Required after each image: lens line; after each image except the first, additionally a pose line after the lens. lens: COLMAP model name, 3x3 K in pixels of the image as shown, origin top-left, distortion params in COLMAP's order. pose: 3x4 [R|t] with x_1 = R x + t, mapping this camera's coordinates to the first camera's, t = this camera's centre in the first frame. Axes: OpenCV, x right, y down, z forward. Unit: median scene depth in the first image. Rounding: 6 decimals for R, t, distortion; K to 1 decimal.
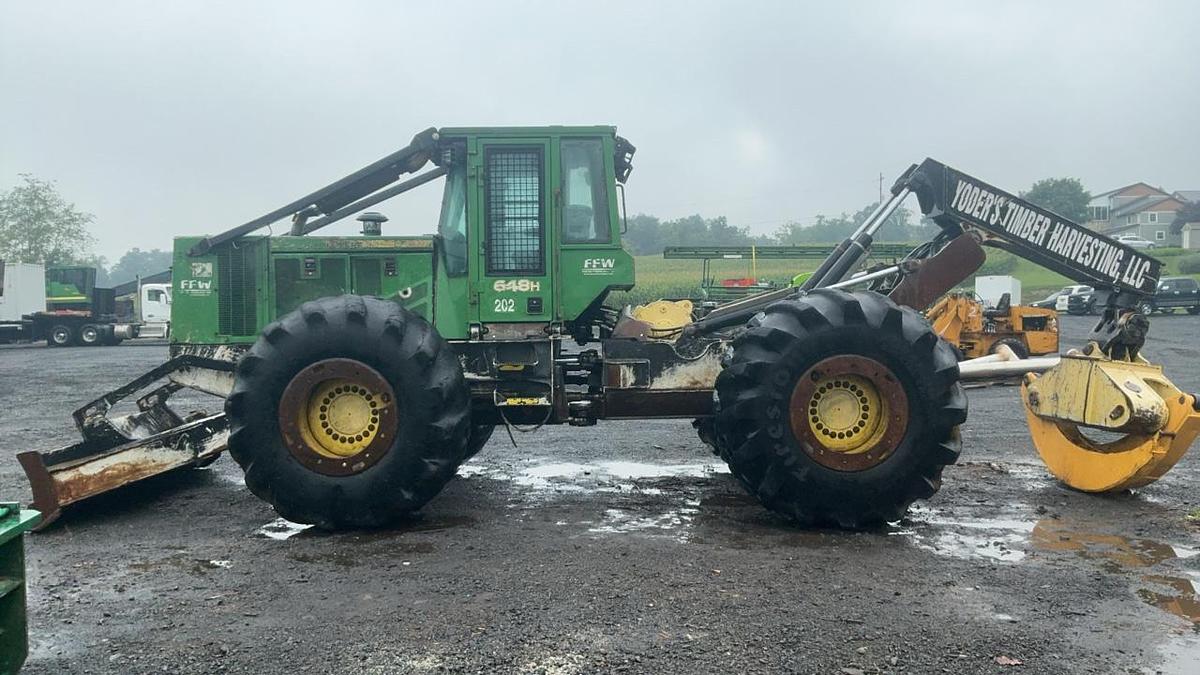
lens RADIAL K [[954.8, 0, 595.2], [0, 954.8, 334.7], [0, 0, 1]] dist [0.100761, -0.168782]
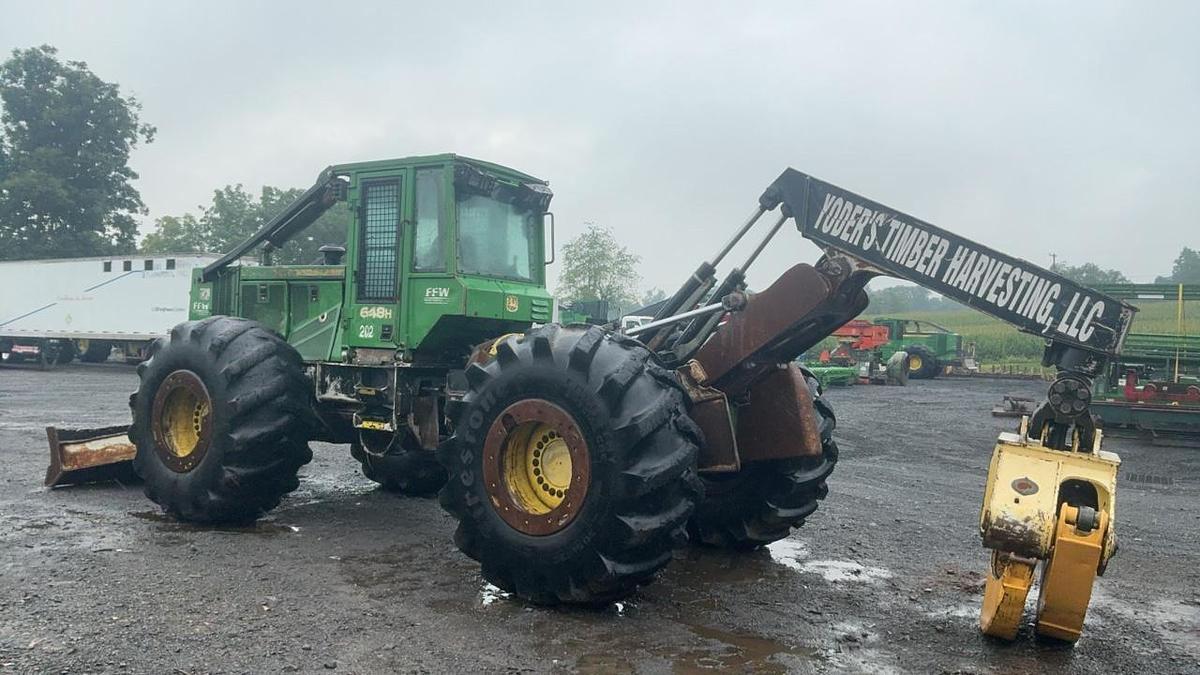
lens RADIAL K [[954.8, 0, 595.2], [0, 954.8, 334.7], [0, 0, 1]] dist [0.100761, -0.168782]
pose [[0.828770, 0.037506, -0.558330, 0.656352], [-0.059939, 0.997961, -0.021933, -0.017942], [0.556369, 0.051643, 0.829329, 0.258151]]
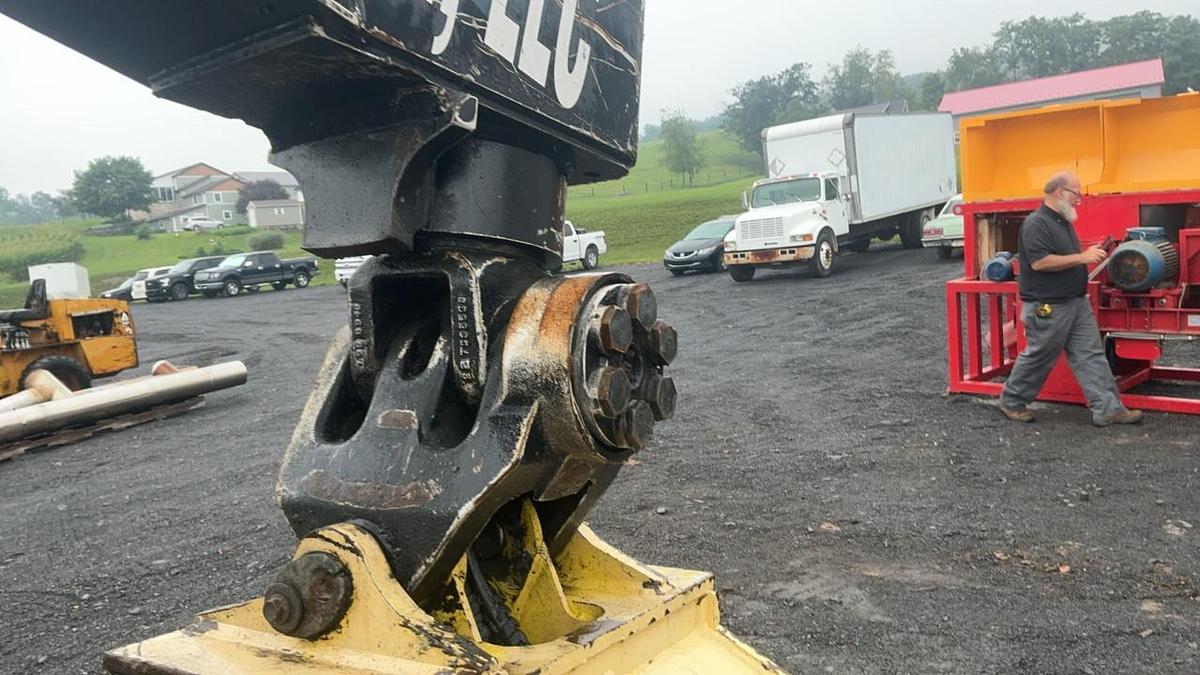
lens RADIAL K [[954.8, 0, 595.2], [0, 954.8, 334.7], [0, 0, 1]] dist [0.100761, -0.168782]
pose [[0.627439, -0.124125, 0.768709, 0.449190], [0.114969, 0.991161, 0.066204, -0.023360], [-0.770131, 0.046838, 0.636163, 0.908965]]
